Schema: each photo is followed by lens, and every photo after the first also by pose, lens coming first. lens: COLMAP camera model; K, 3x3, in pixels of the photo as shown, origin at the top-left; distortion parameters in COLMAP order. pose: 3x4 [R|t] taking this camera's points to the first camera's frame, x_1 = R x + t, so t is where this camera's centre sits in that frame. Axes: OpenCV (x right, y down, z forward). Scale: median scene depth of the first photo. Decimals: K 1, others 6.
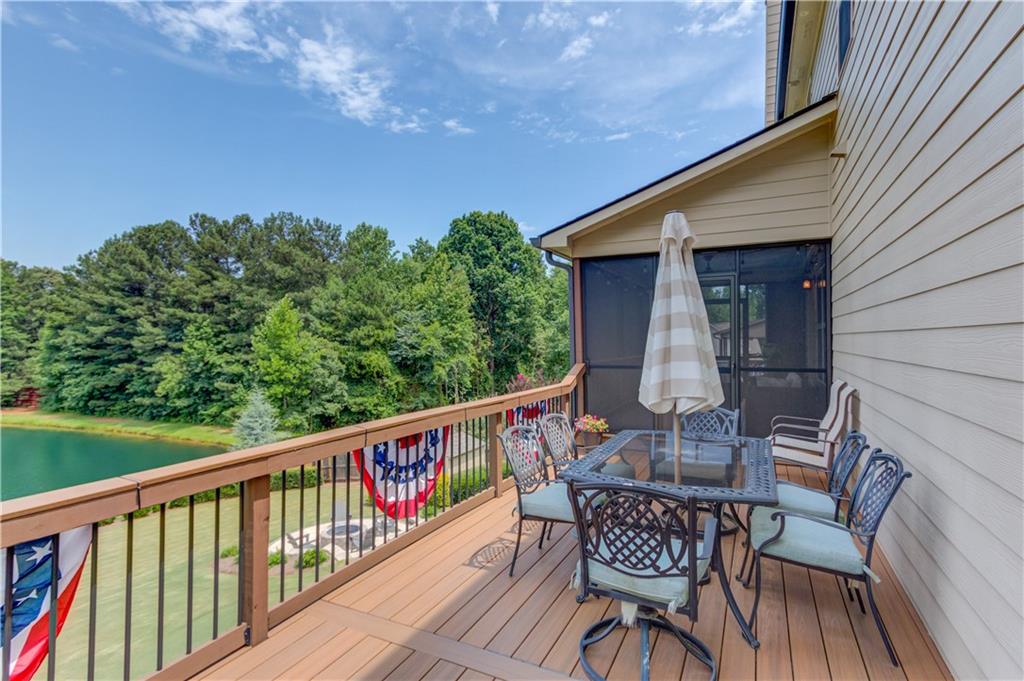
lens RADIAL K [[505.2, 0, 512.0], [0, 505.2, 340.5], [0, 0, 1]] dist [0.042296, -0.000005]
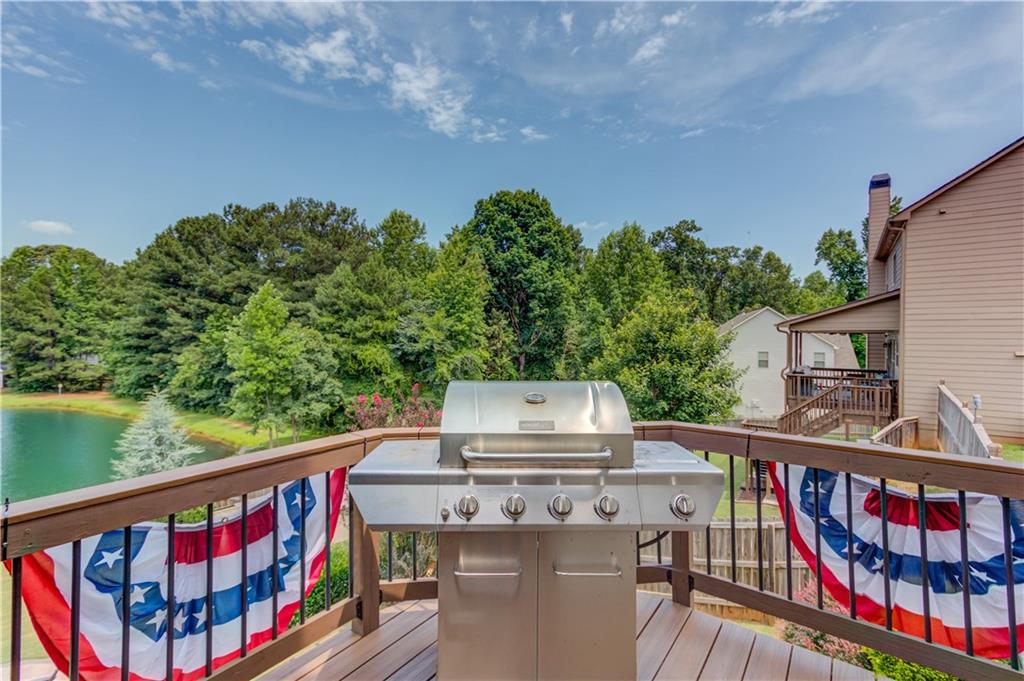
lens RADIAL K [[469.5, 0, 513.6], [0, 469.5, 334.6], [0, 0, 1]] dist [0.037422, 0.000351]
pose [[0.988246, 0.008501, -0.152637, 0.077705], [-0.008368, 0.999964, 0.001517, 0.000333], [0.152645, -0.000222, 0.988281, 0.174145]]
